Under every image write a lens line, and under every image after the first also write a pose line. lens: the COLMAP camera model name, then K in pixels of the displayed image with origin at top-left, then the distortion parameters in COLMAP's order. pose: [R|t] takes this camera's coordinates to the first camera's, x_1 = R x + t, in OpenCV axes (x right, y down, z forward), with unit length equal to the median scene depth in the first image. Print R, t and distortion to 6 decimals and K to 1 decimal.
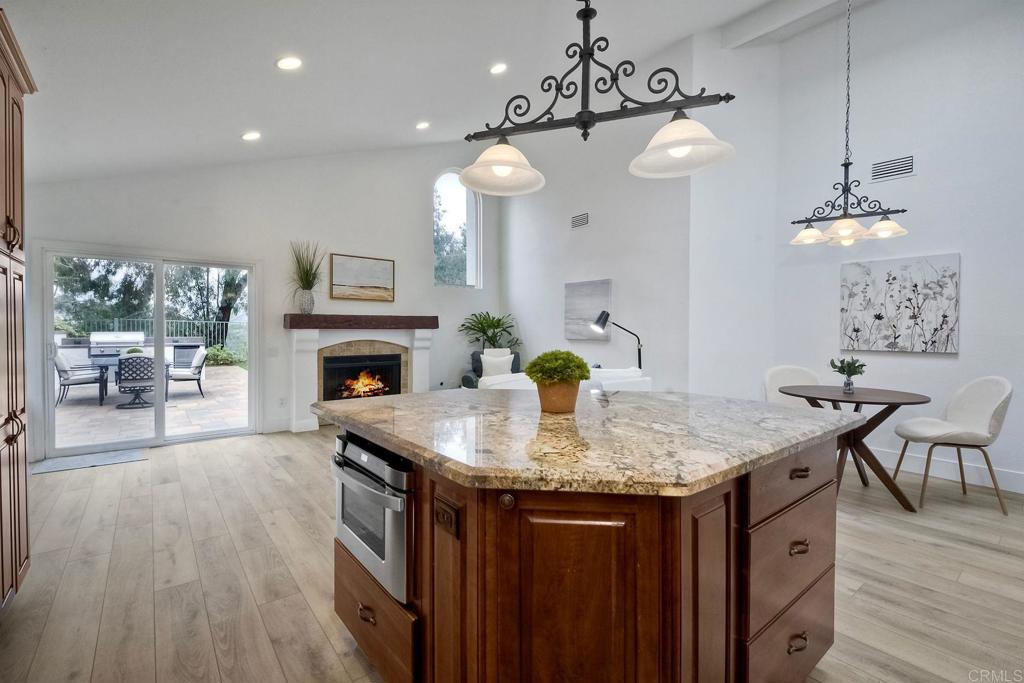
lens RADIAL K [[455.9, 0, 512.0], [0, 455.9, 341.5], [0, 0, 1]] dist [0.035745, -0.020956]
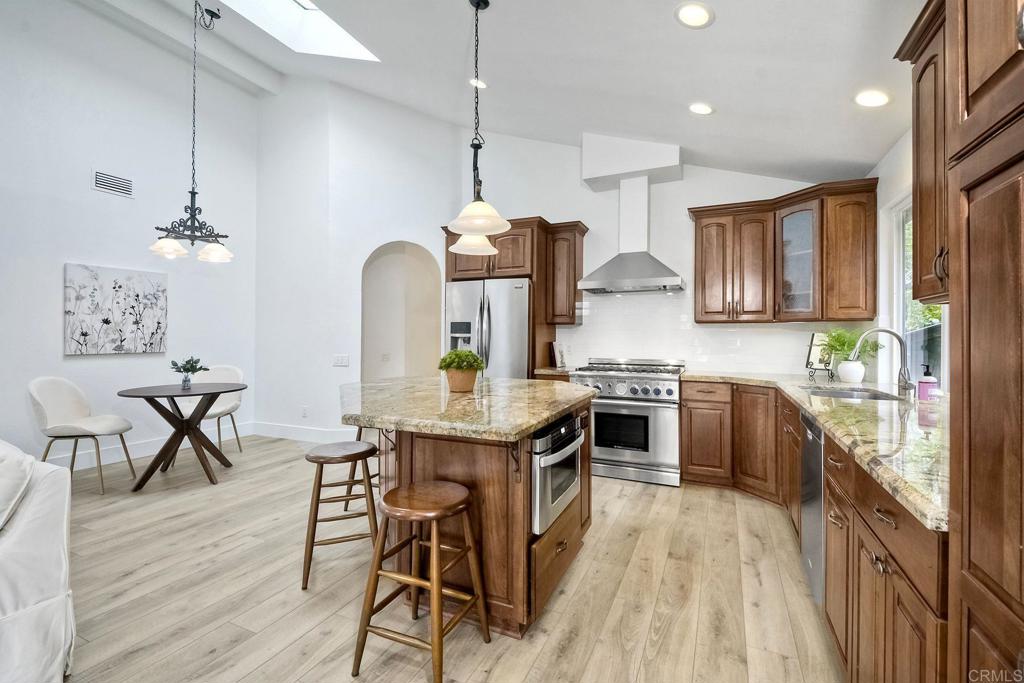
lens RADIAL K [[461.1, 0, 508.2], [0, 461.1, 335.1], [0, 0, 1]] dist [0.034267, -0.022838]
pose [[-0.451900, -0.002209, 0.892066, -0.539978], [0.022770, 0.999643, 0.014010, -0.015842], [-0.891778, 0.026643, -0.451688, 0.646340]]
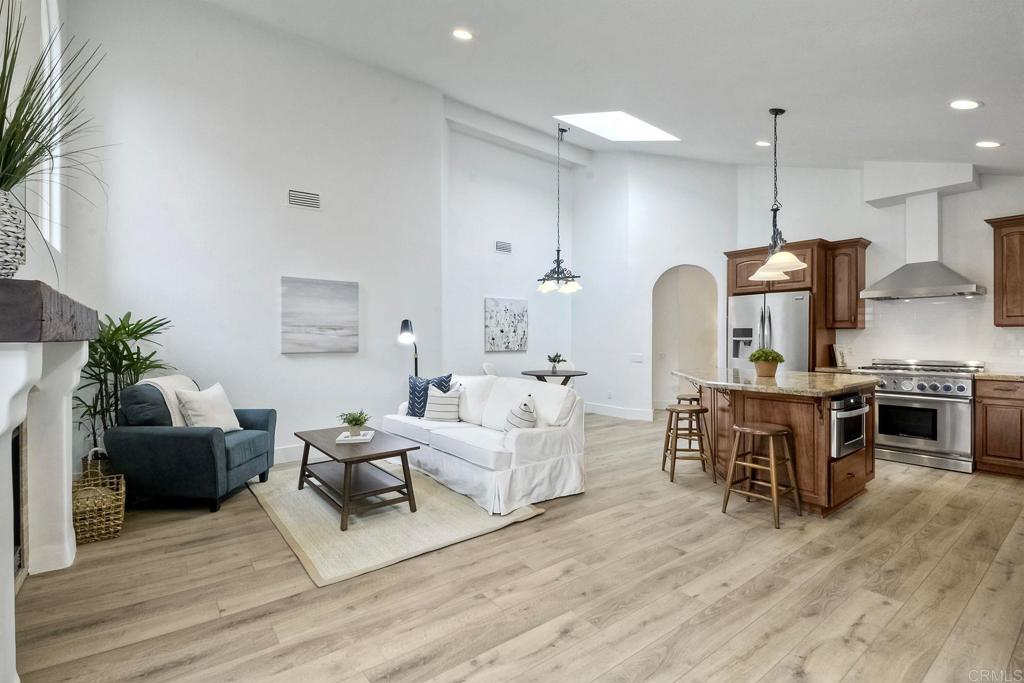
lens RADIAL K [[468.0, 0, 501.0], [0, 468.0, 339.4], [0, 0, 1]] dist [0.028013, -0.024030]
pose [[0.024199, -0.003626, 0.999701, -0.918938], [0.031137, 0.999511, 0.002871, -0.026942], [-0.999222, 0.031058, 0.024300, 0.930986]]
